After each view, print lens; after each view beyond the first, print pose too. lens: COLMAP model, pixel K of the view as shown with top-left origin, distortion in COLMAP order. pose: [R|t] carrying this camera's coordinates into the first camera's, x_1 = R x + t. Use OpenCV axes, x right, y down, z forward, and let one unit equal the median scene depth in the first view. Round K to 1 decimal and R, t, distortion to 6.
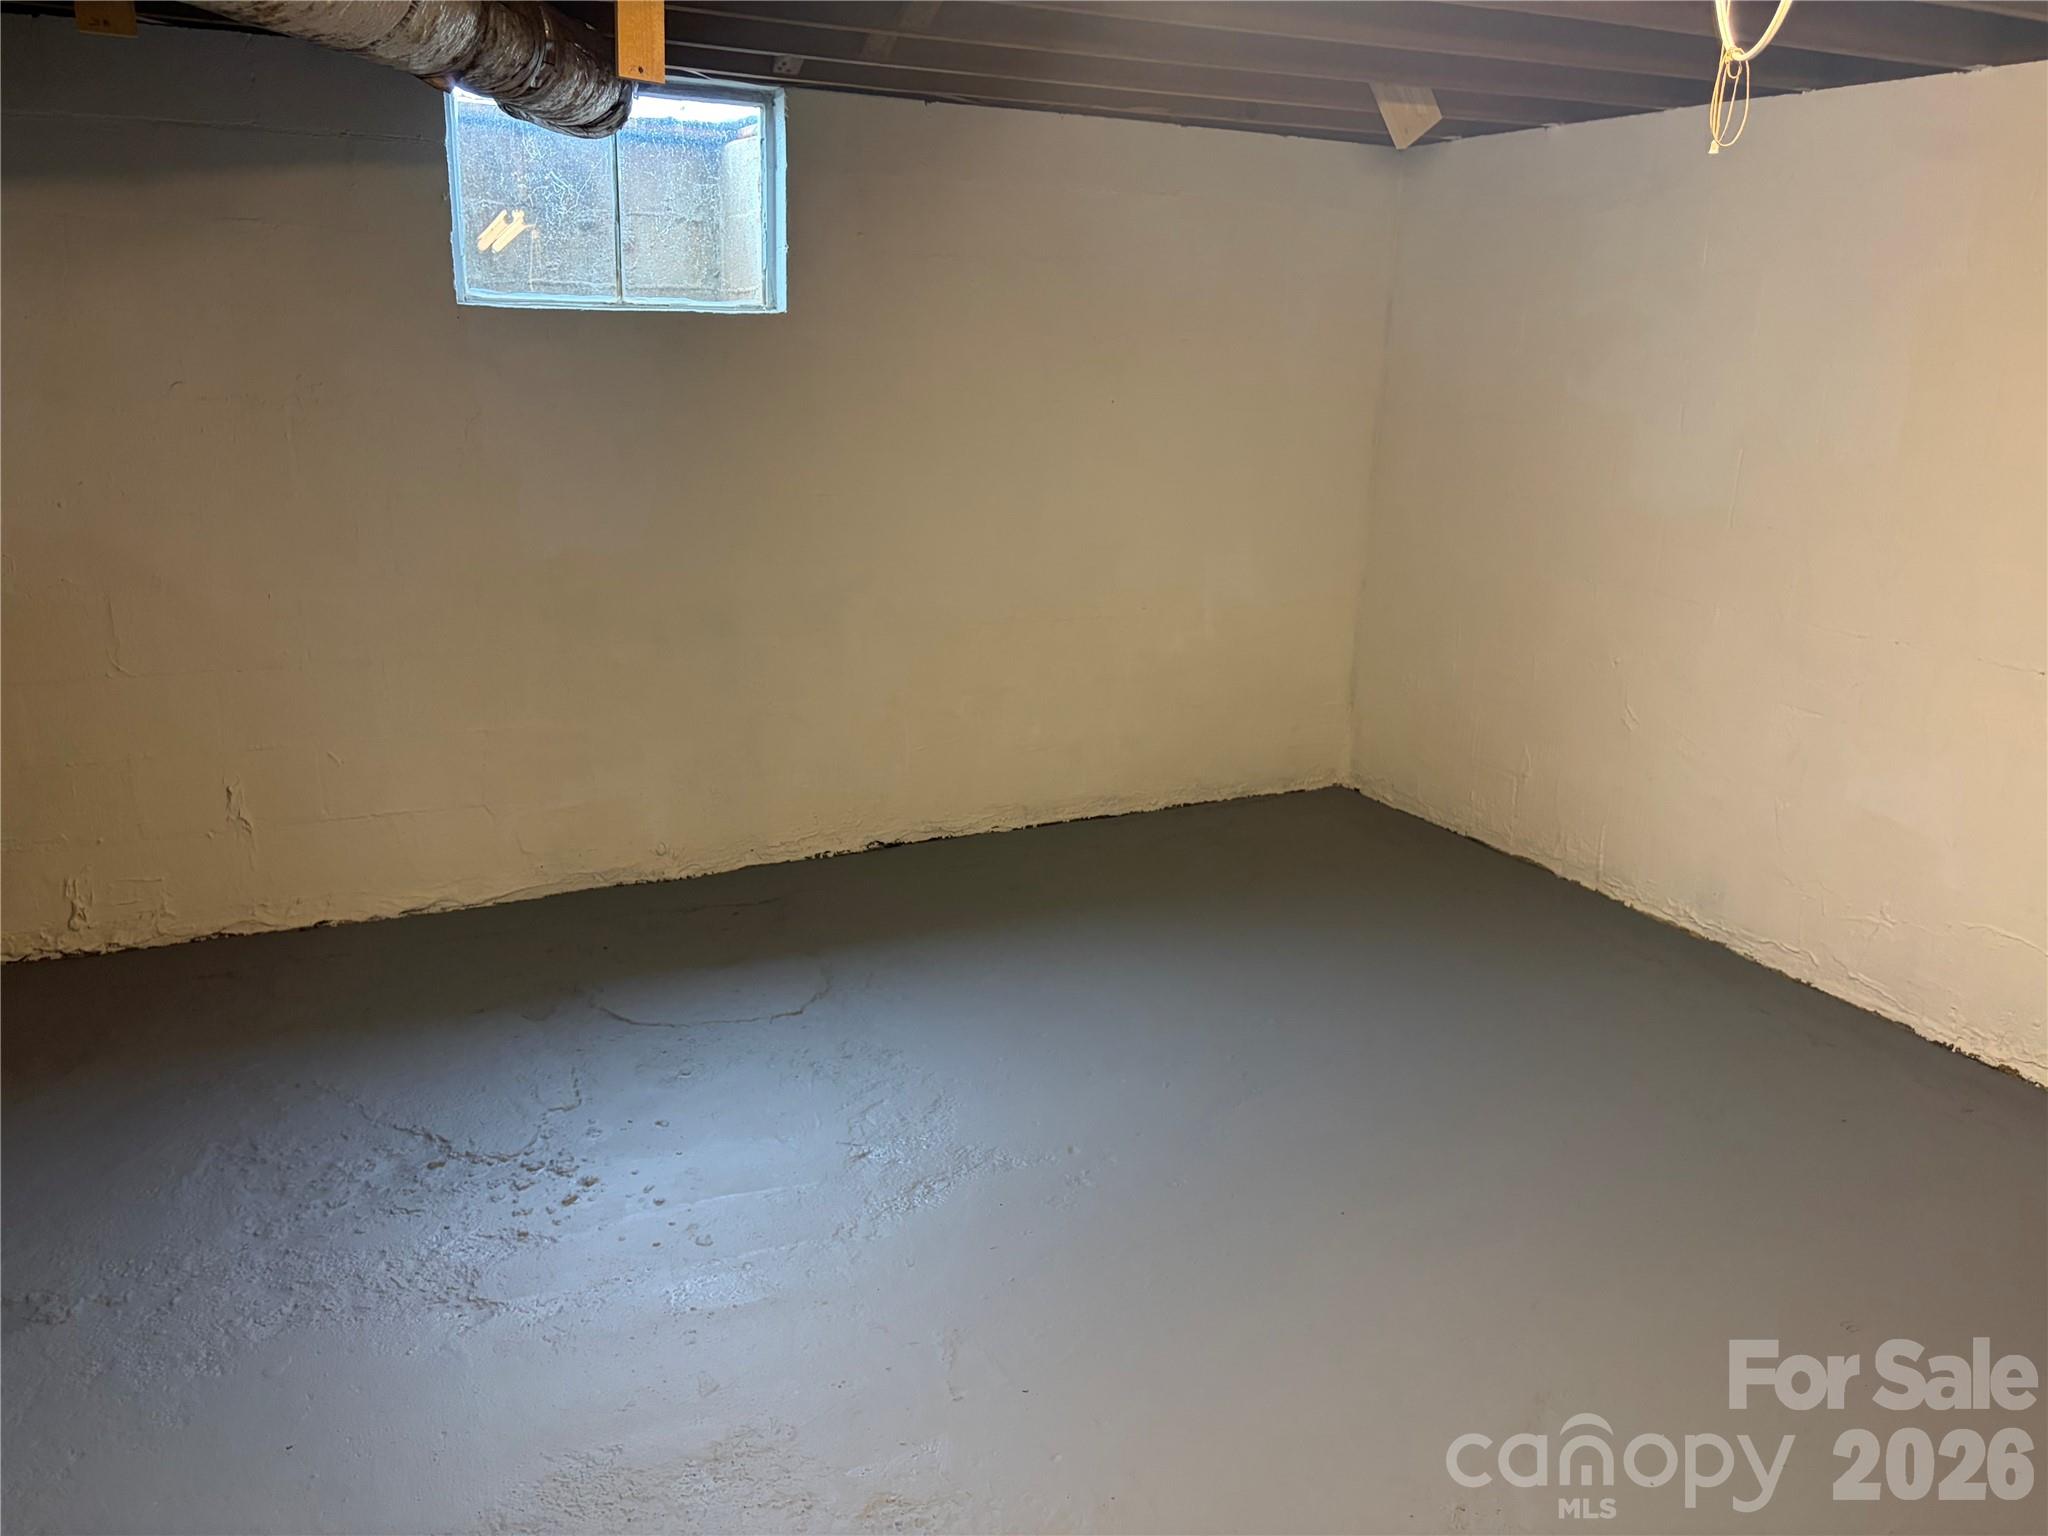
lens RADIAL K [[1548.0, 0, 1028.9], [0, 1548.0, 757.5], [0, 0, 1]] dist [0.098833, -0.079921]
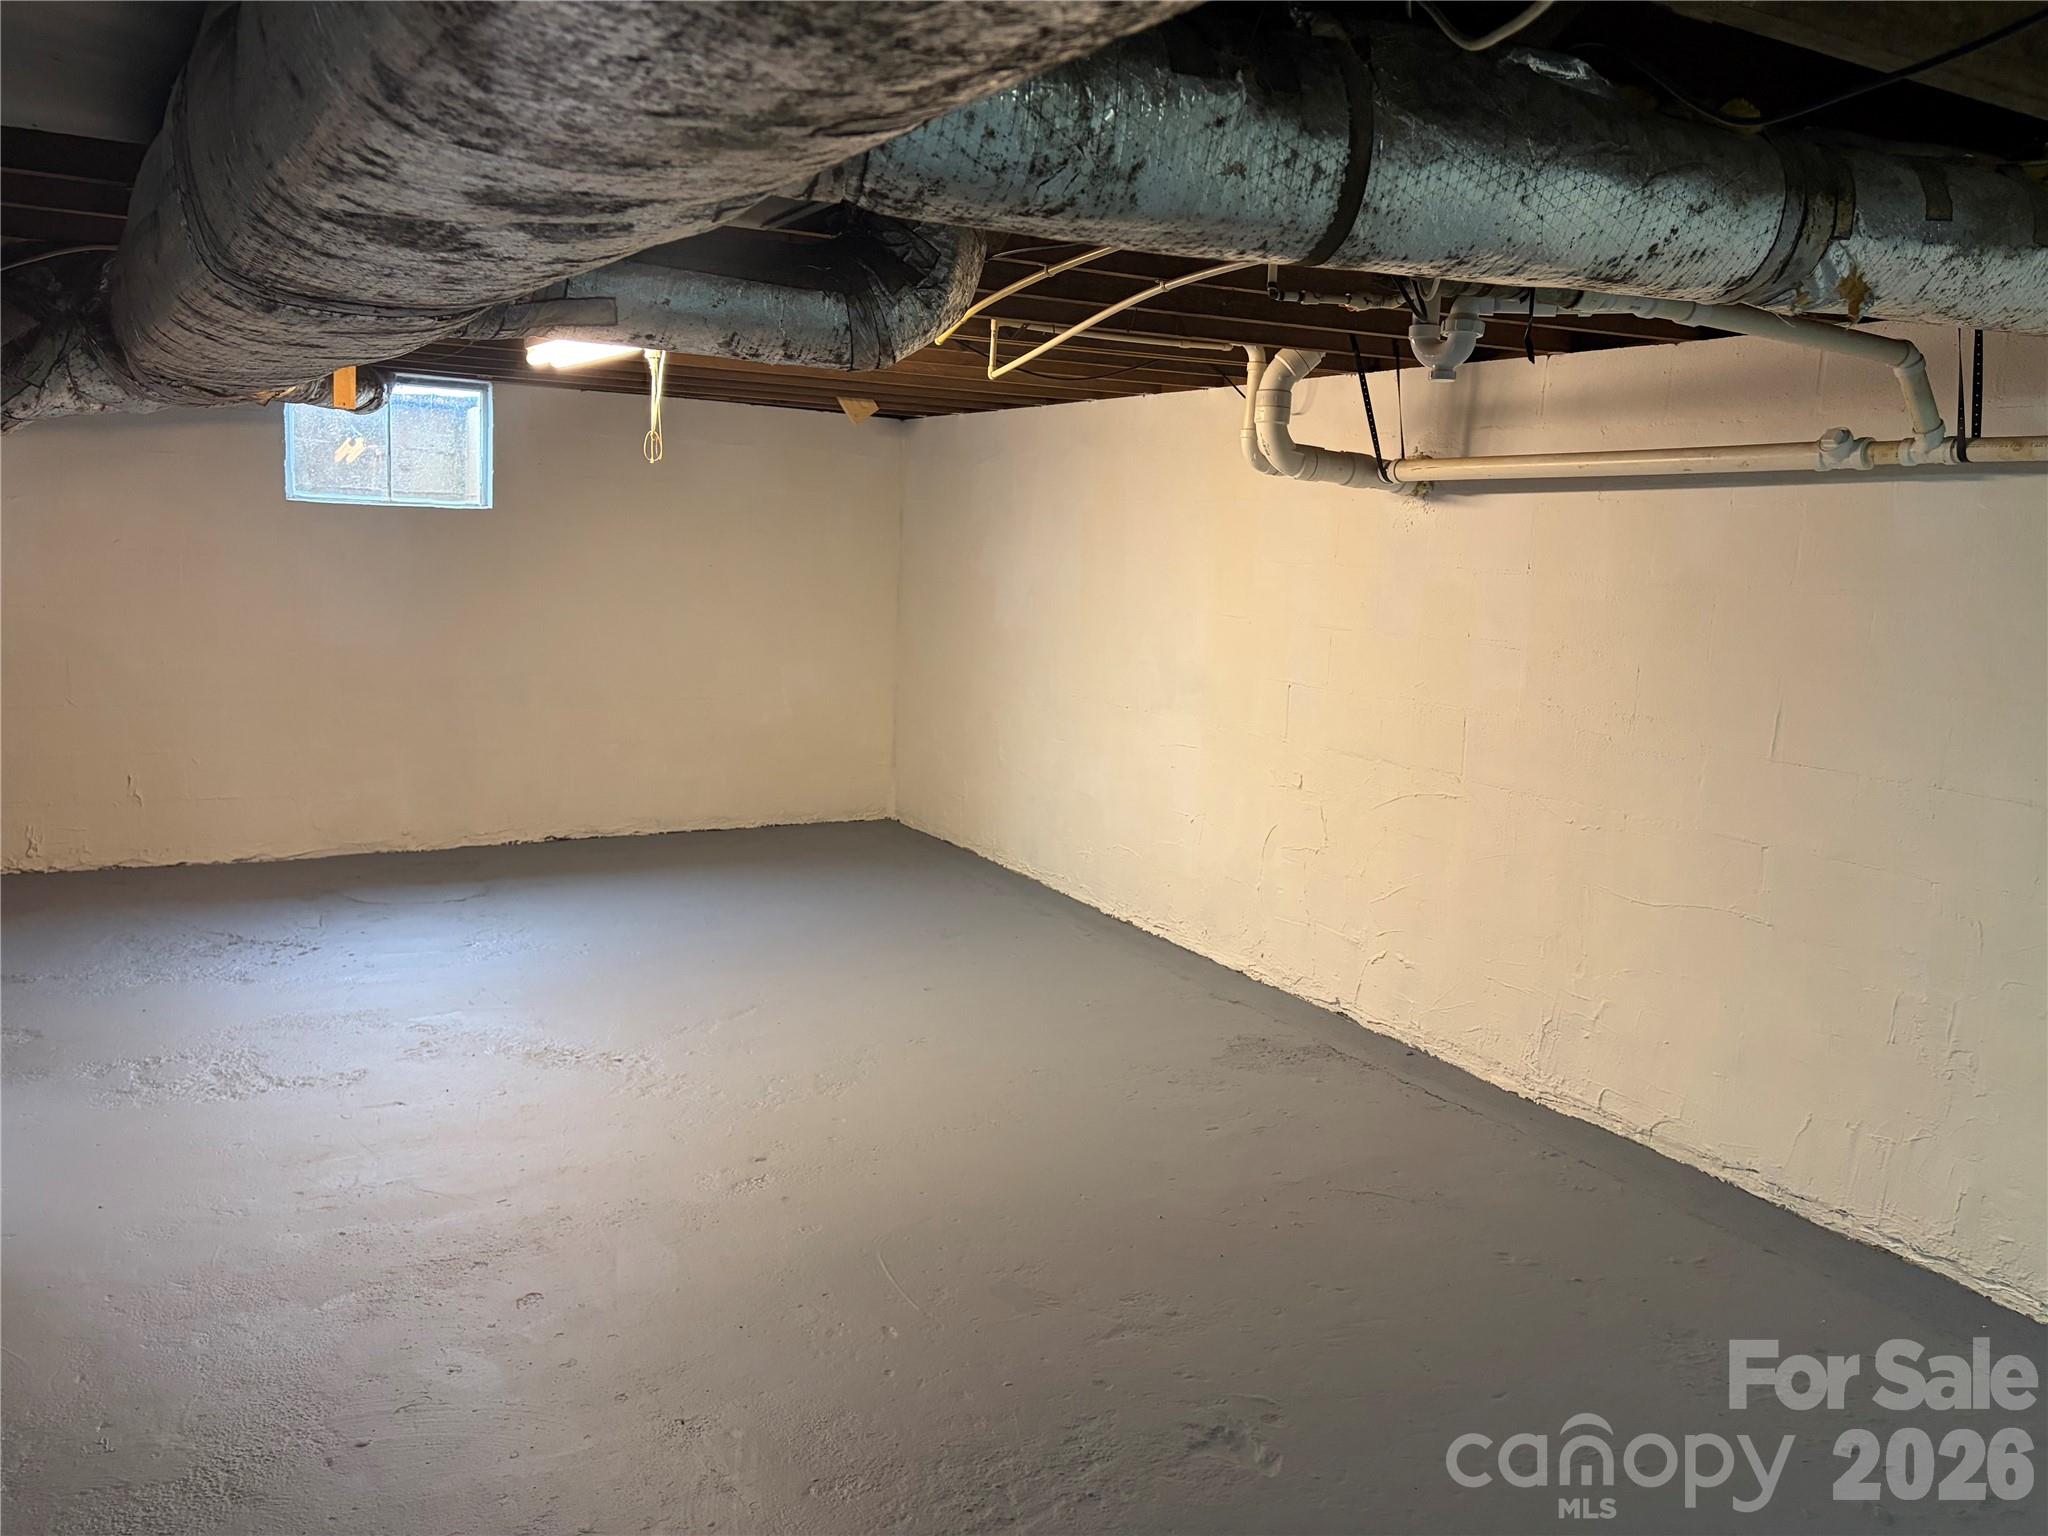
lens RADIAL K [[1537.6, 0, 1024.0], [0, 1537.6, 768.0], [0, 0, 1]] dist [0.053907, -0.000126]
pose [[0.998481, 0.005666, 0.054803, 0.321656], [0.000537, 0.993651, -0.112505, 0.177858], [-0.055093, 0.112364, 0.992139, -0.643306]]
